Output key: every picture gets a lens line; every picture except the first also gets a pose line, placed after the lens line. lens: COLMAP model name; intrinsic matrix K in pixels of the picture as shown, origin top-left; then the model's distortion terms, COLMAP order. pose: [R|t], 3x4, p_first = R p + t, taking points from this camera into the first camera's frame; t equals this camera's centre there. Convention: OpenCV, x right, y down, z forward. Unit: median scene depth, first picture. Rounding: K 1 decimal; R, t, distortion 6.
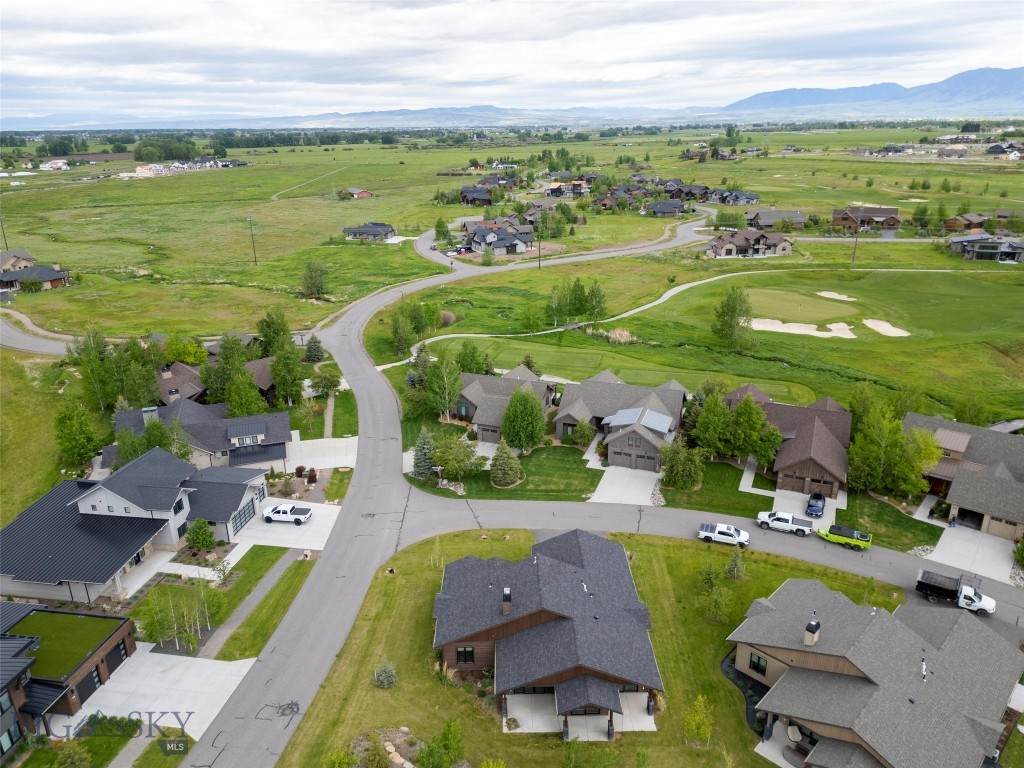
lens RADIAL K [[740.4, 0, 512.0], [0, 740.4, 384.0], [0, 0, 1]] dist [0.103296, -0.117932]
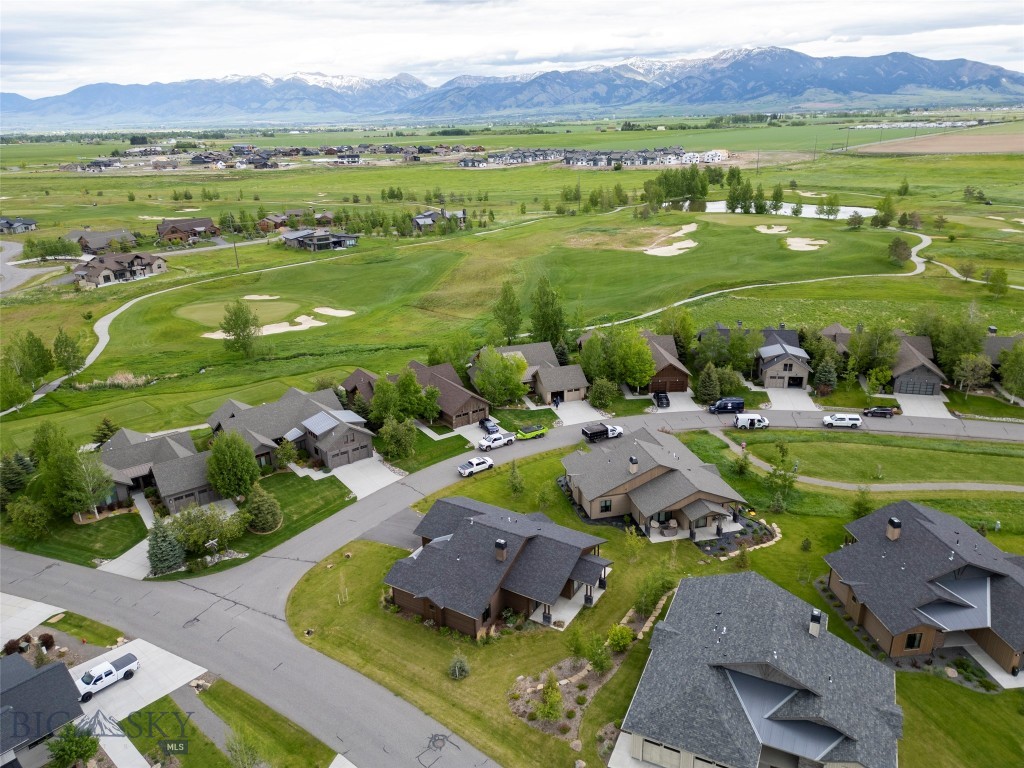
lens RADIAL K [[761.4, 0, 512.0], [0, 761.4, 384.0], [0, 0, 1]] dist [0.104971, -0.101791]
pose [[0.501651, -0.285402, 0.816634, -0.560446], [0.303305, 0.942112, 0.142937, -0.077785], [-0.810156, 0.175985, 0.559176, 0.155969]]
